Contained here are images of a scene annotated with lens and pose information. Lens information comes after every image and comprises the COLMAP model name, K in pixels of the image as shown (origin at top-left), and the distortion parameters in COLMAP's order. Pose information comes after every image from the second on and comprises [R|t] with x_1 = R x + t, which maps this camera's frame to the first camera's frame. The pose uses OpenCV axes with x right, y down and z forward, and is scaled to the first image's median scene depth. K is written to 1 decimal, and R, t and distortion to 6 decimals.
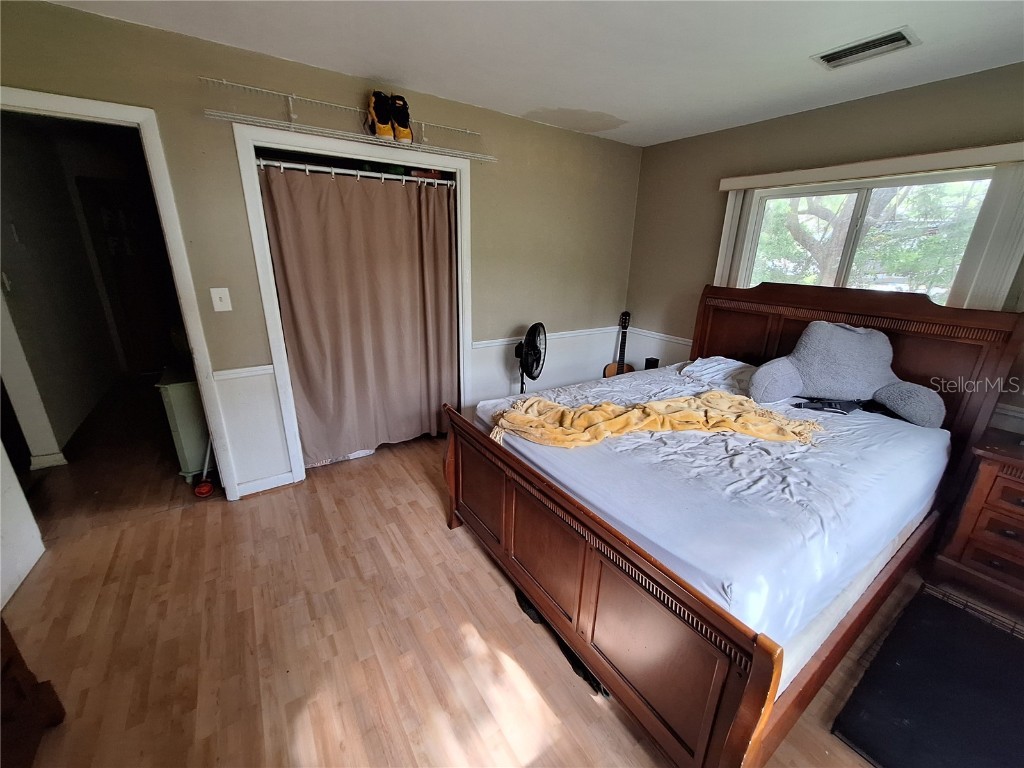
lens RADIAL K [[404.7, 0, 520.1], [0, 404.7, 382.9], [0, 0, 1]] dist [-0.001777, -0.000108]
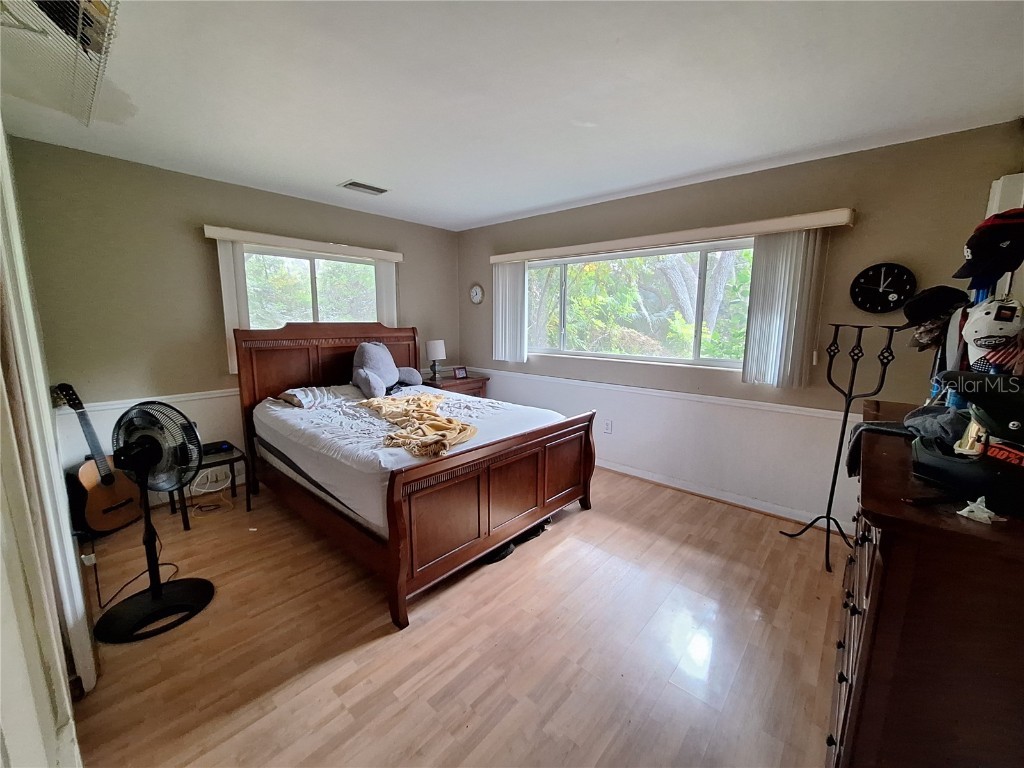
lens RADIAL K [[404.7, 0, 520.1], [0, 404.7, 382.9], [0, 0, 1]] dist [-0.001777, -0.000108]
pose [[-0.247312, -0.173683, 0.953243, -0.970752], [0.286735, 0.926620, 0.243223, -0.231301], [-0.925538, 0.333480, -0.179363, 0.828504]]
